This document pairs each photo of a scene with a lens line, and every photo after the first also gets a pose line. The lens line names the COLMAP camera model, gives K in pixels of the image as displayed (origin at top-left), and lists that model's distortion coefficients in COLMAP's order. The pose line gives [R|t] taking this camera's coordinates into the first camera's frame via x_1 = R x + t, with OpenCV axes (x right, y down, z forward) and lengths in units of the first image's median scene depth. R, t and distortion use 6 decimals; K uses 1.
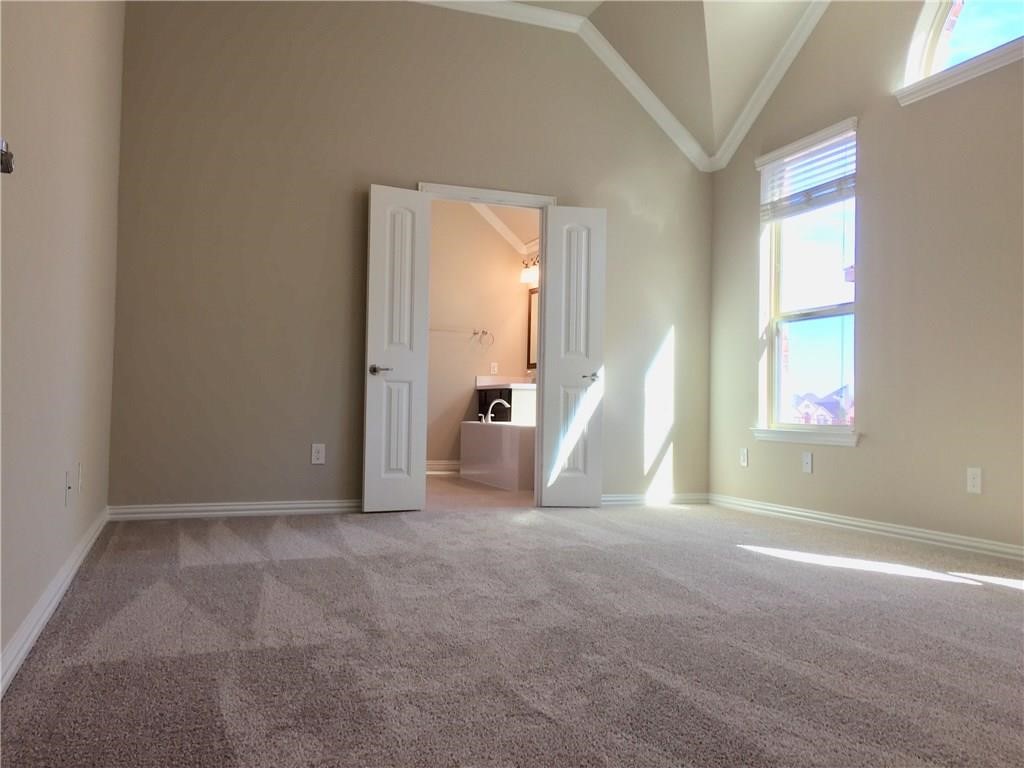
lens RADIAL K [[881.9, 0, 511.8], [0, 881.9, 384.1], [0, 0, 1]] dist [0.072253, -0.090608]
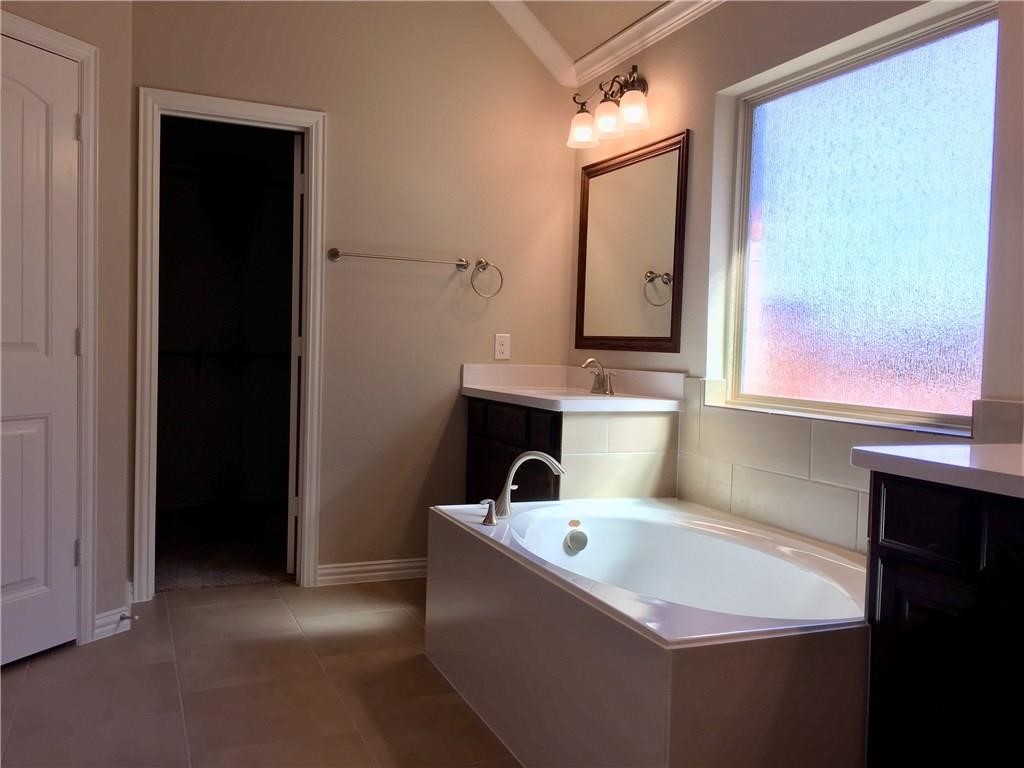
lens RADIAL K [[881.9, 0, 512.5], [0, 881.9, 382.9], [0, 0, 1]] dist [0.072253, -0.090608]
pose [[0.999424, 0.003371, 0.033777, -0.030405], [-0.005868, 0.997232, 0.074122, -0.032590], [-0.033434, -0.074278, 0.996677, 0.559656]]
